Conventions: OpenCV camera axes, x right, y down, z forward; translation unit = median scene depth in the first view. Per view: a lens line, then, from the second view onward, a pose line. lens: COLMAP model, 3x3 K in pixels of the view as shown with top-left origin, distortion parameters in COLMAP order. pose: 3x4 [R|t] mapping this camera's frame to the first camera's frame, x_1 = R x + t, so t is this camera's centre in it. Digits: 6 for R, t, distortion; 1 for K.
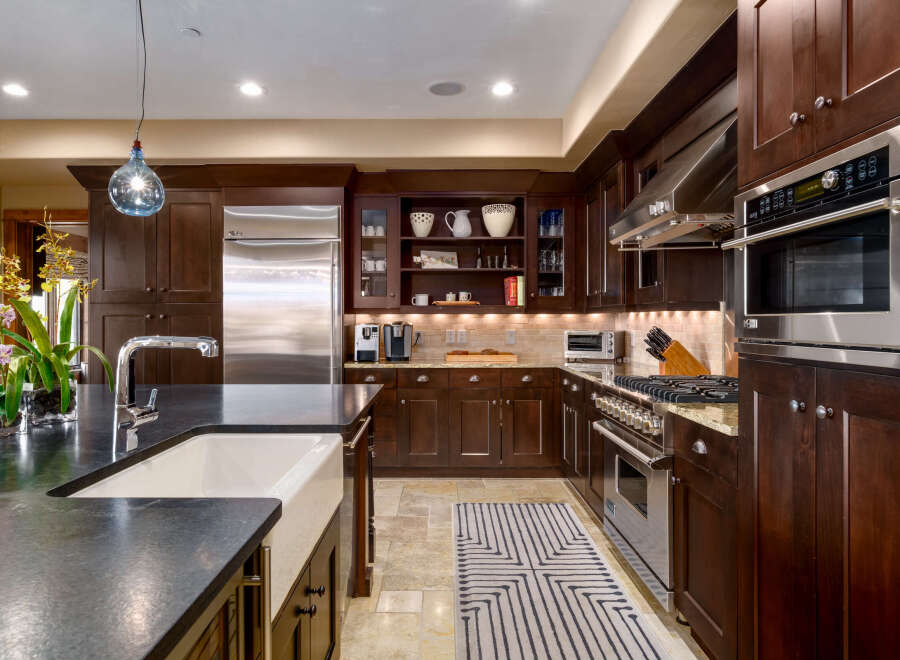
lens RADIAL K [[578.2, 0, 441.6], [0, 578.2, 323.1], [0, 0, 1]] dist [-0.010475, -0.002636]
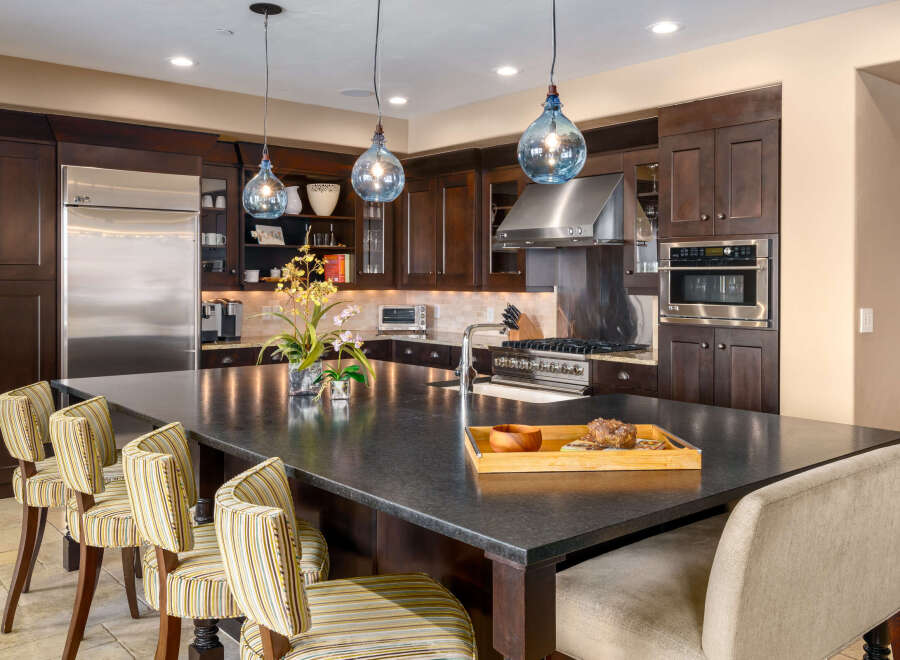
lens RADIAL K [[795.2, 0, 446.7], [0, 795.2, 295.7], [0, 0, 1]] dist [0.025983, -0.001190]
pose [[0.758200, -0.010184, 0.651943, -0.707668], [-0.002099, 0.999835, 0.018059, -0.034510], [-0.652019, -0.015061, 0.758053, -0.229993]]
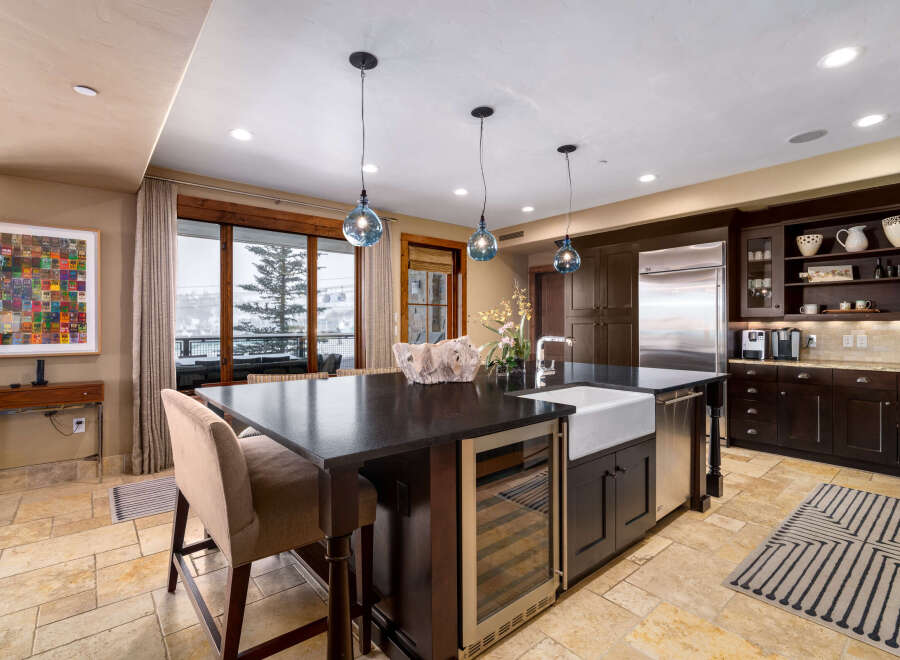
lens RADIAL K [[439.5, 0, 454.0], [0, 439.5, 328.2], [0, 0, 1]] dist [-0.018268, 0.001264]
pose [[0.649902, 0.005208, -0.760000, 0.177927], [-0.001763, 0.999984, 0.005345, -0.005385], [0.760016, -0.002134, 0.649901, -0.125885]]
